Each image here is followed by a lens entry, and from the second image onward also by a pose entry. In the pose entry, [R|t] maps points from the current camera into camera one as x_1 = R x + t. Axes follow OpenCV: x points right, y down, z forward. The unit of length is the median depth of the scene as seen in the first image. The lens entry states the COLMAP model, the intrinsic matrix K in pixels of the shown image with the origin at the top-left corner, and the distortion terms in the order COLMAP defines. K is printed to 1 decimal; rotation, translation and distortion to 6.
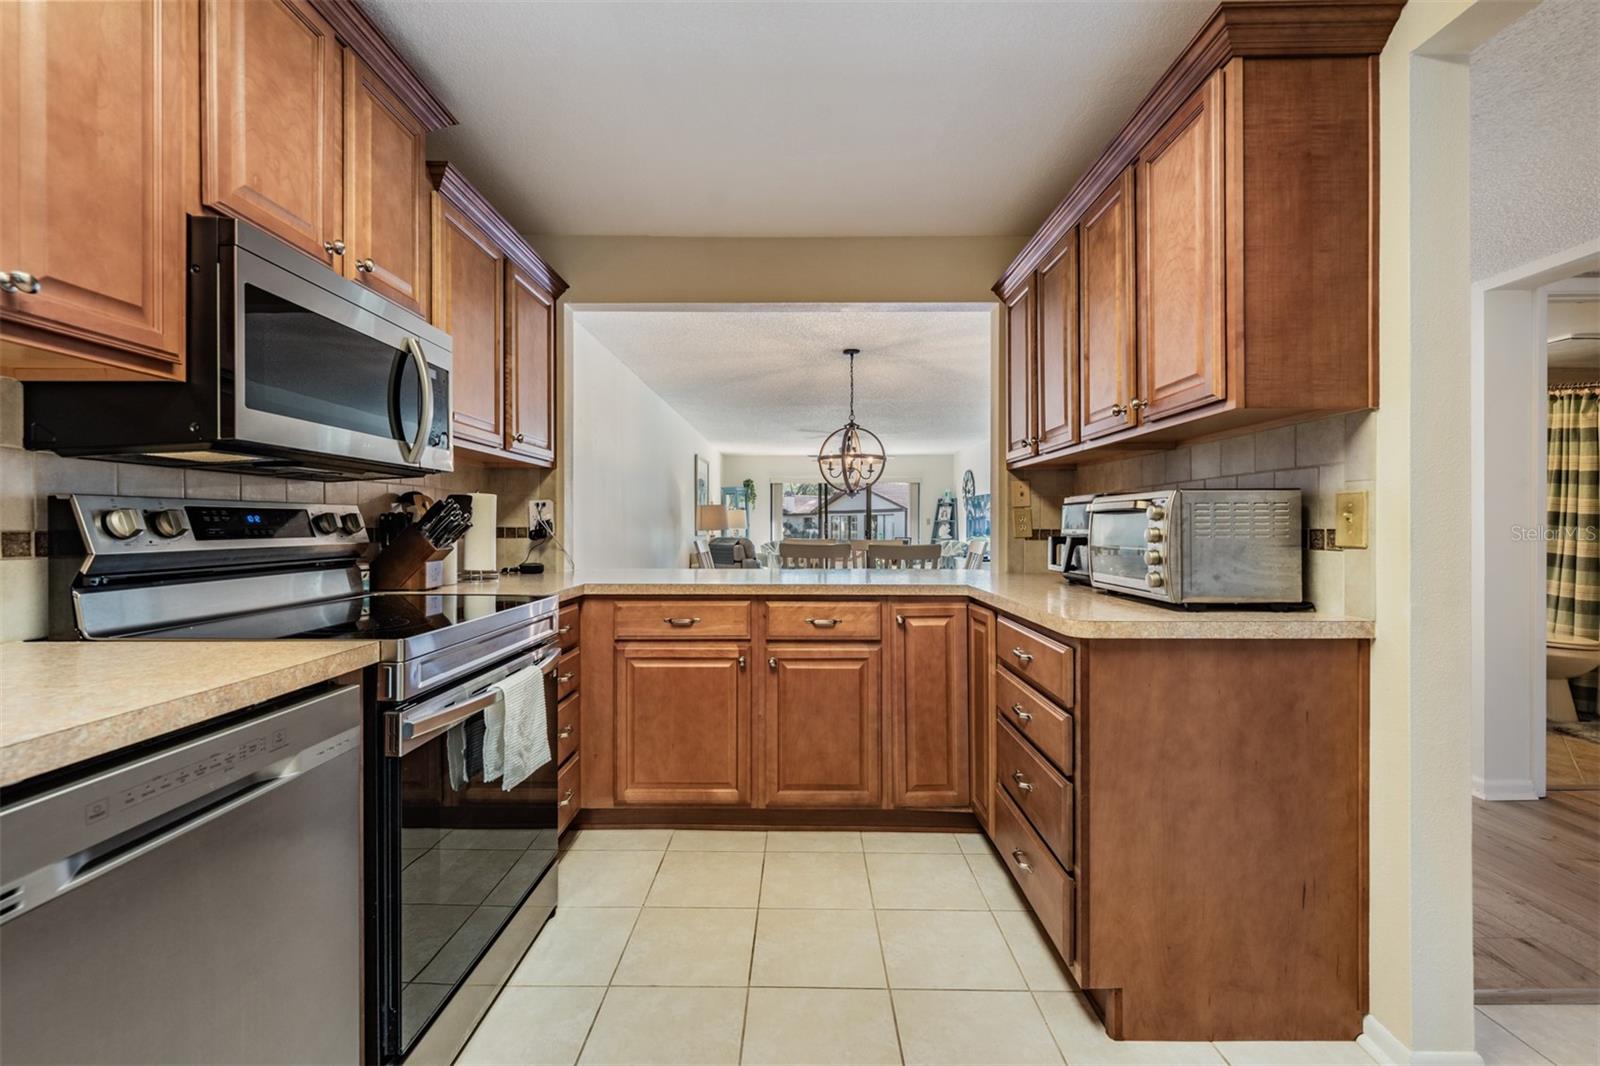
lens RADIAL K [[671.2, 0, 797.5], [0, 671.2, 526.0], [0, 0, 1]] dist [-0.000622, -0.000143]
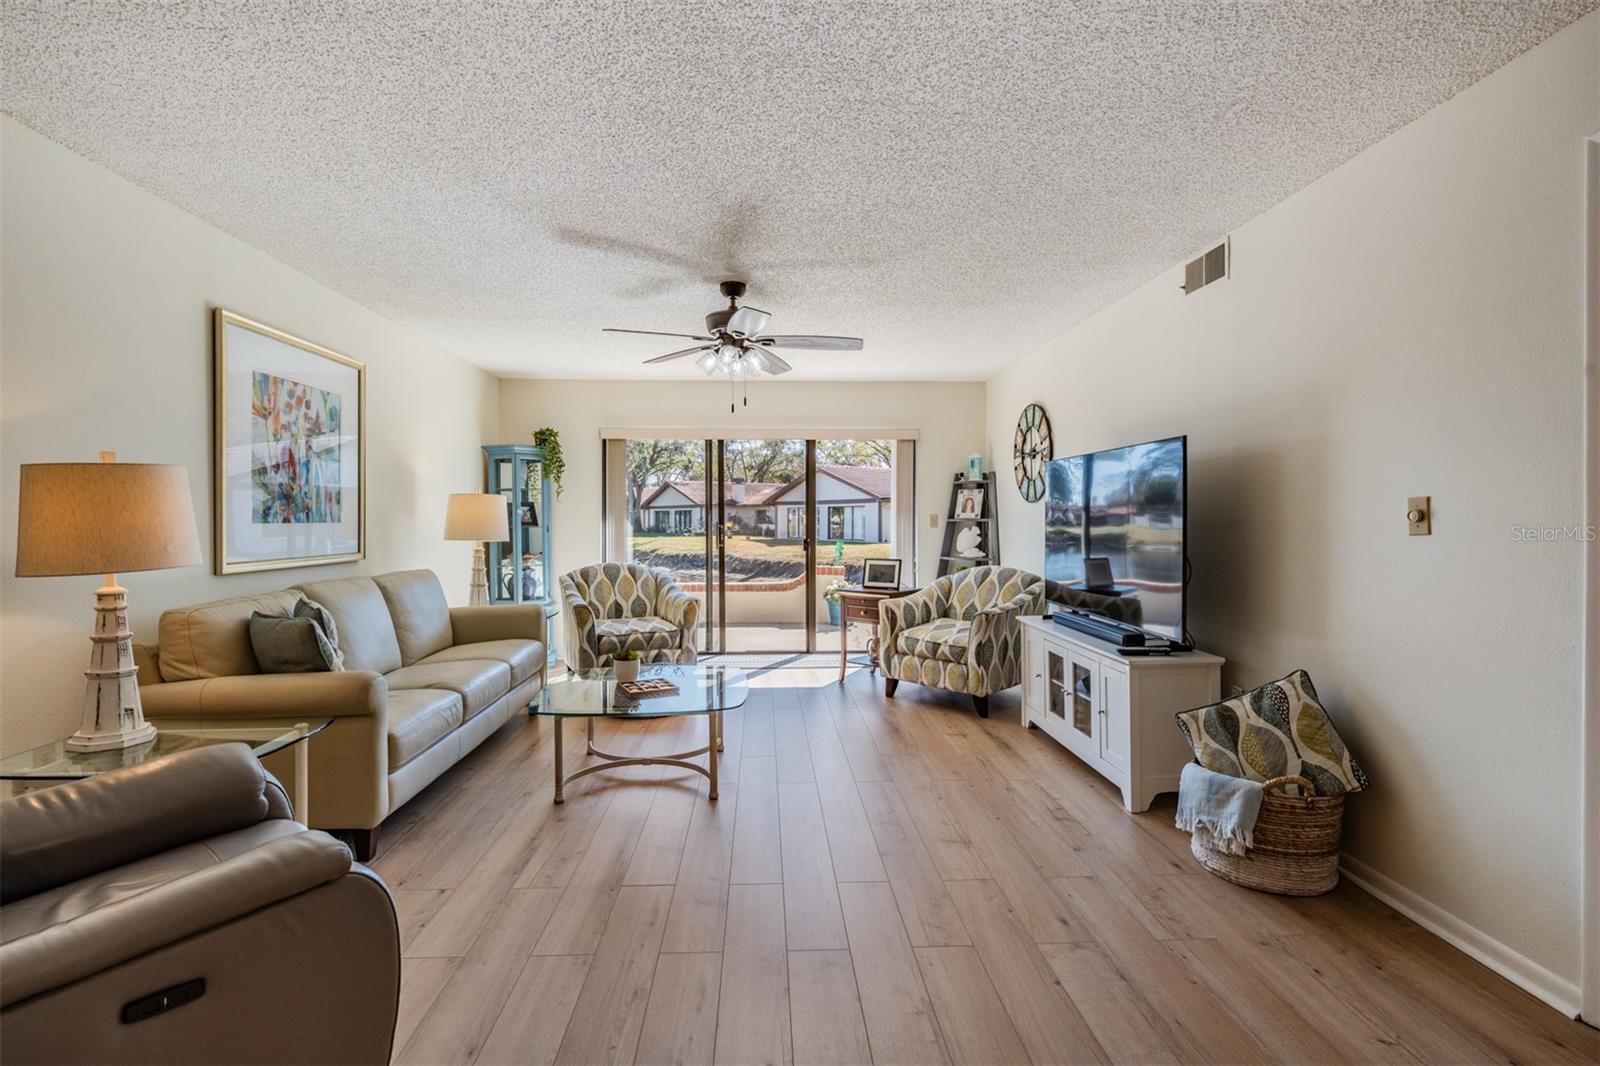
lens RADIAL K [[743.0, 0, 793.0], [0, 743.0, 523.0], [0, 0, 1]] dist [-0.001129, -0.000200]
pose [[0.998957, -0.001080, 0.045655, 0.364669], [0.000810, 0.999982, 0.005935, -0.042797], [-0.045661, -0.005892, 0.998940, 2.464917]]
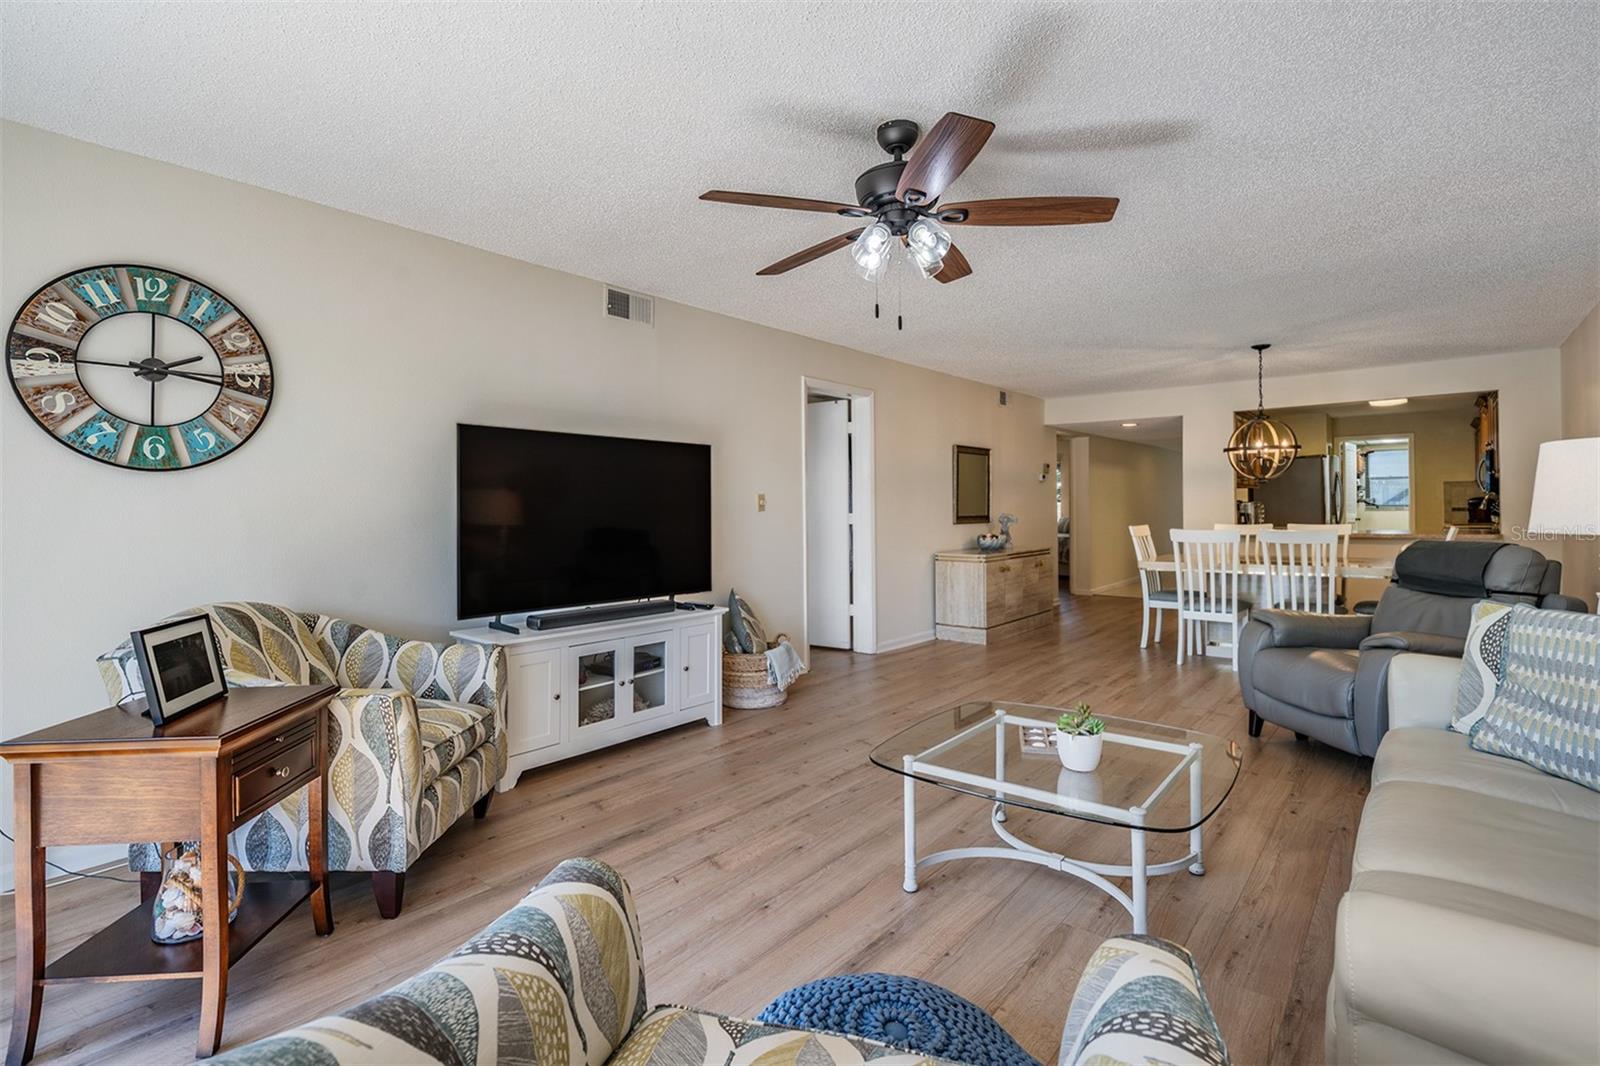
lens RADIAL K [[750.4, 0, 794.7], [0, 750.4, 508.1], [0, 0, 1]] dist [0.000592, -0.000056]
pose [[-0.767501, 0.006364, 0.641017, -0.229915], [0.008877, 0.999960, 0.000701, -0.029185], [-0.640987, 0.006229, -0.767527, 4.933227]]
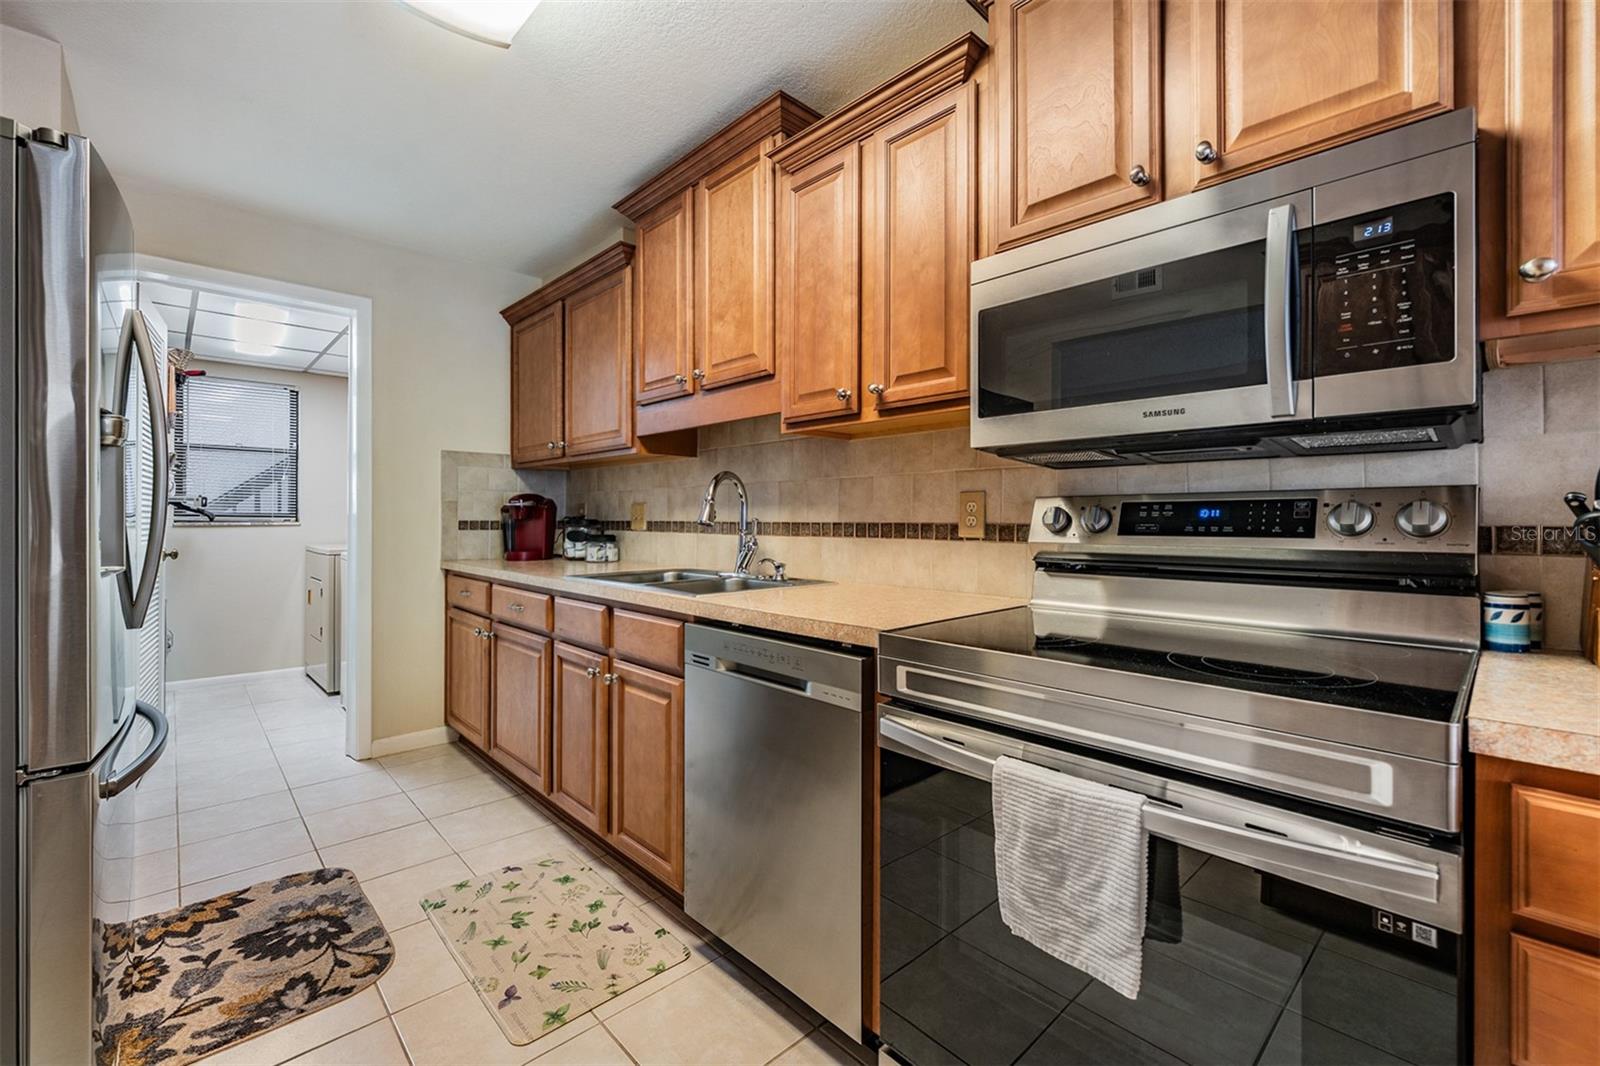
lens RADIAL K [[669.0, 0, 794.2], [0, 669.0, 516.3], [0, 0, 1]] dist [-0.000455, -0.000272]
pose [[-0.725769, -0.003021, -0.687932, 0.105546], [-0.001851, 0.999995, -0.002439, -0.002484], [0.687936, -0.000497, -0.725771, 0.841823]]
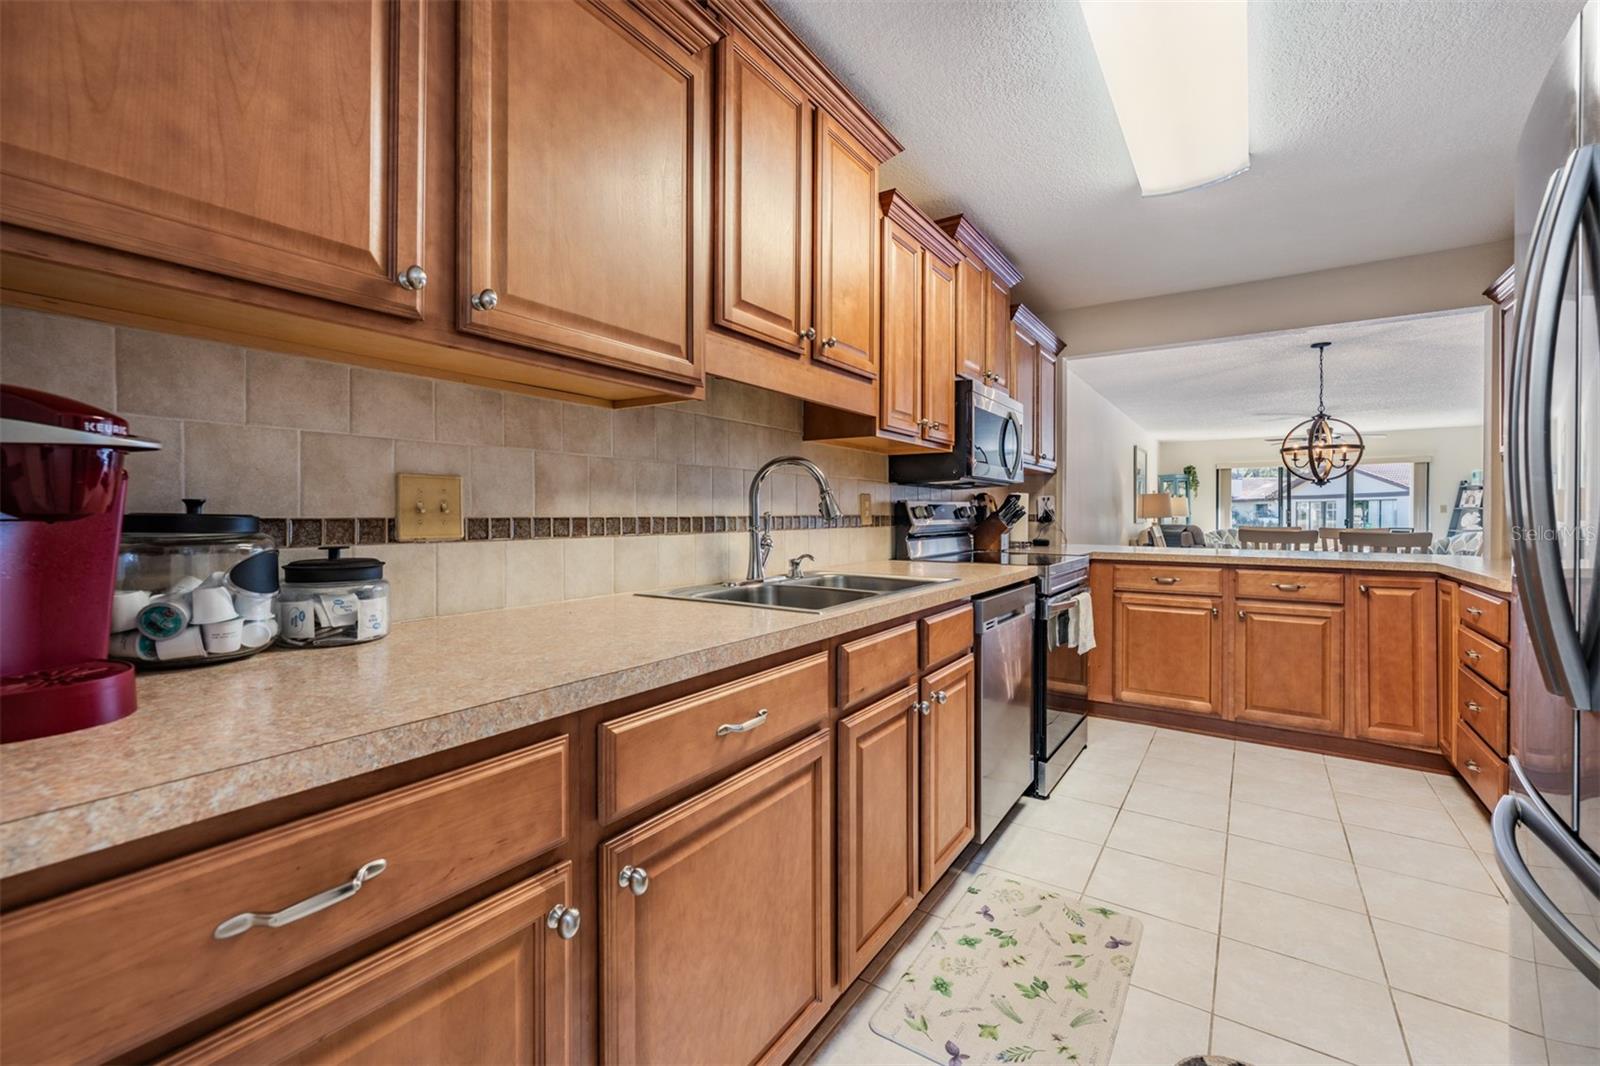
lens RADIAL K [[669.0, 0, 794.2], [0, 669.0, 516.3], [0, 0, 1]] dist [-0.000455, -0.000272]
pose [[0.828902, 0.003742, -0.559381, -0.030684], [-0.001500, 0.999989, 0.004466, 0.000066], [0.559392, -0.002863, 0.828898, -0.632170]]
